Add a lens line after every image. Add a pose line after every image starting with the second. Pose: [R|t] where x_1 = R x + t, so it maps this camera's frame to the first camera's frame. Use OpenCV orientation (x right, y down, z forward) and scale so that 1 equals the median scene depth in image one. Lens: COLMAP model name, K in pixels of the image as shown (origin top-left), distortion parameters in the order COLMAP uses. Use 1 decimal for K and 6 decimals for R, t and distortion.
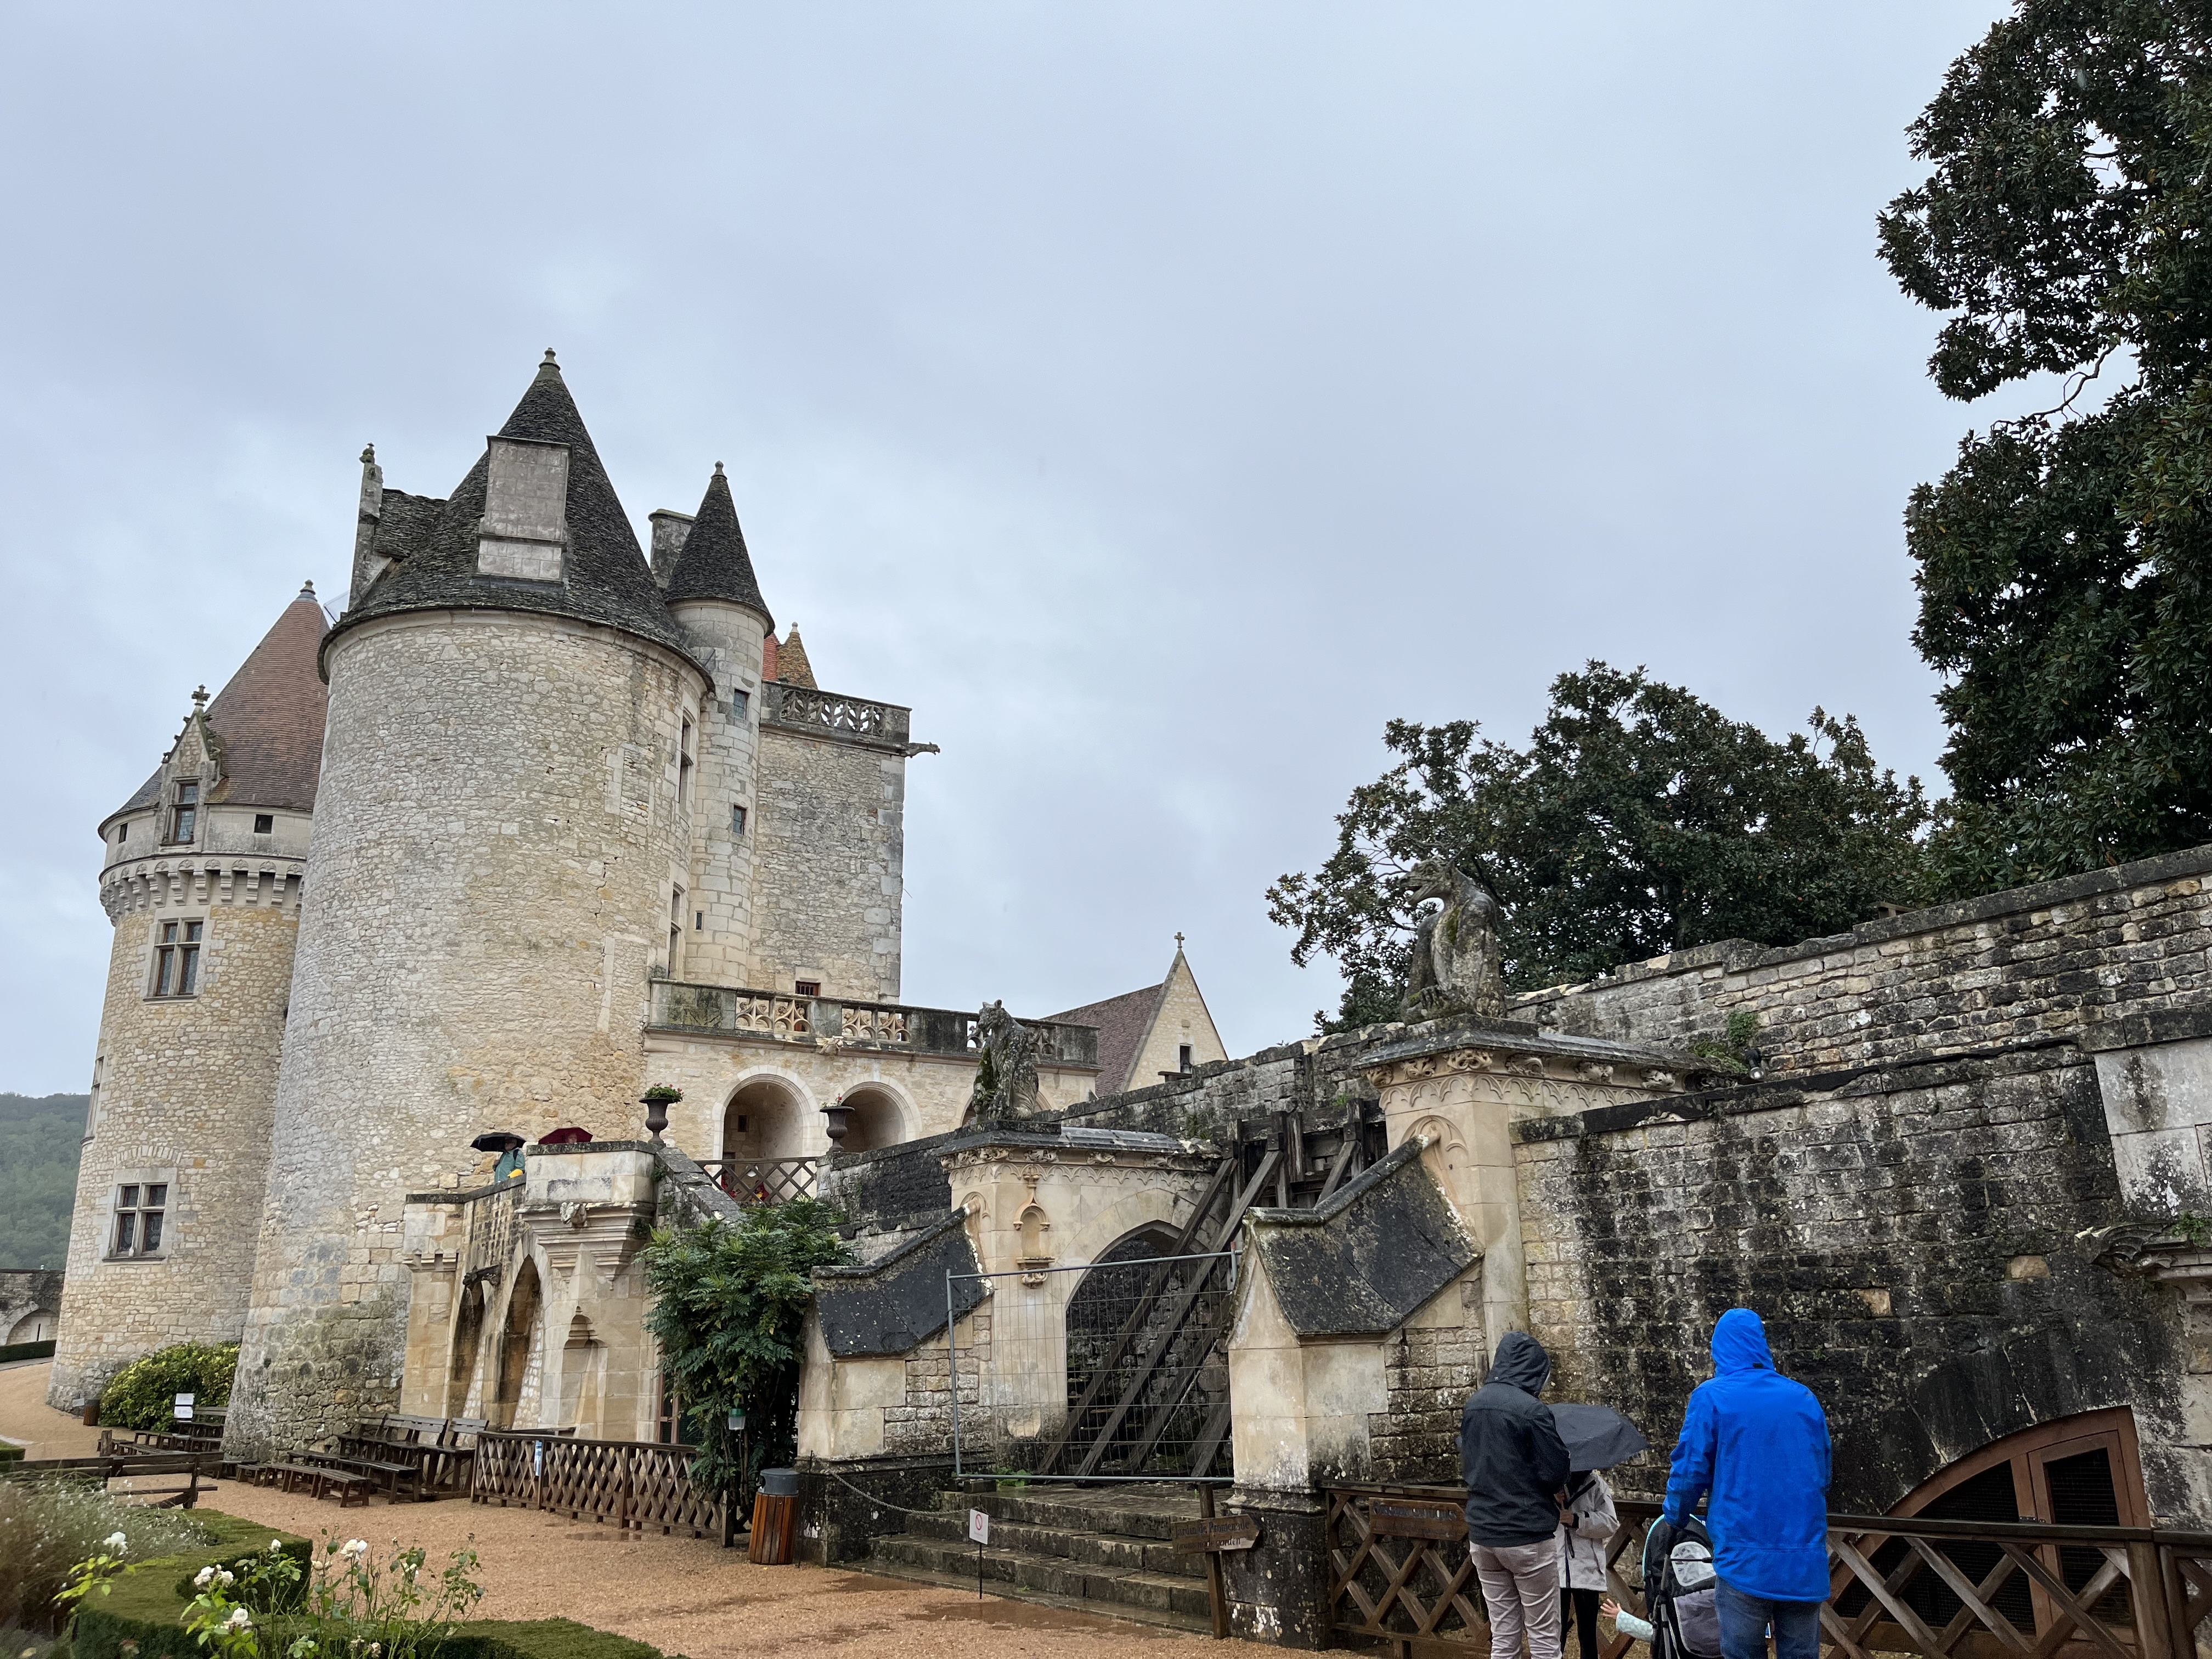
lens RADIAL K [[1689.5, 0, 1120.5], [0, 1689.5, 830.3], [0, 0, 1]] dist [0.061254, -0.058979]
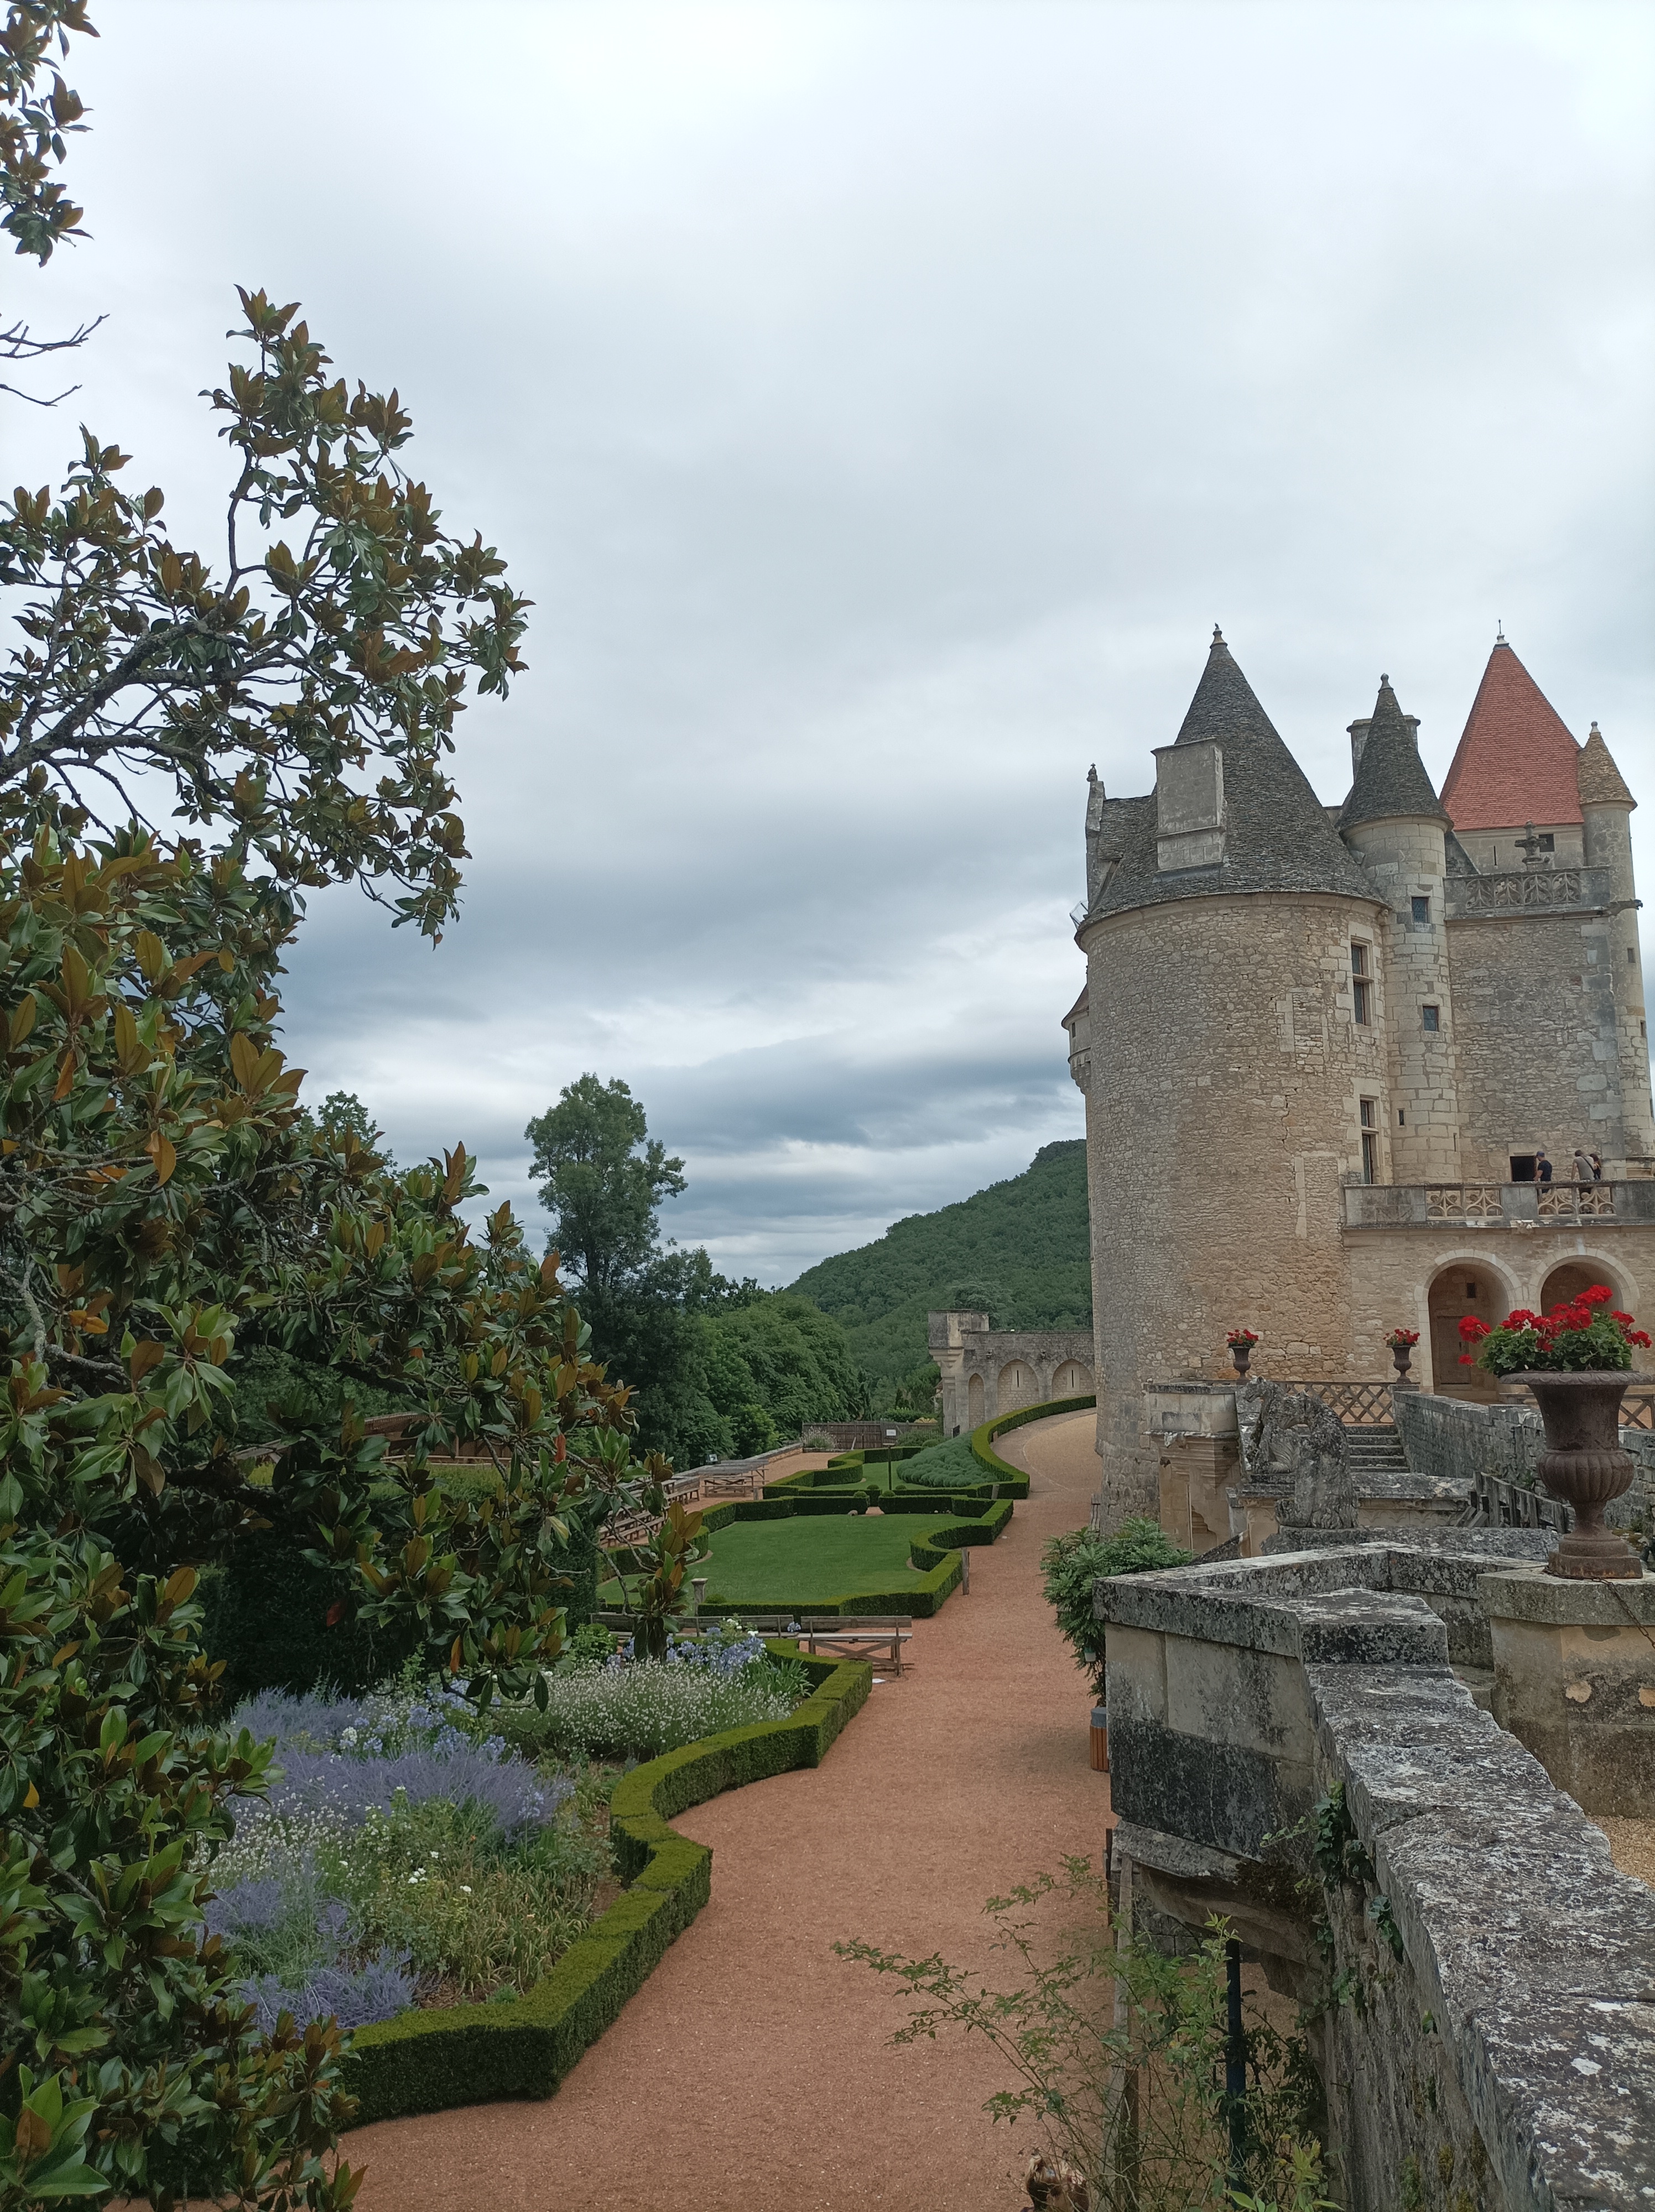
lens RADIAL K [[1689.8, 0, 821.7], [0, 1689.8, 1096.3], [0, 0, 1]] dist [0.061254, -0.058979]
pose [[0.689653, -0.084773, -0.719161, 0.316925], [0.205016, 0.975348, 0.081633, -0.138803], [0.694512, -0.203738, 0.690032, -0.049933]]
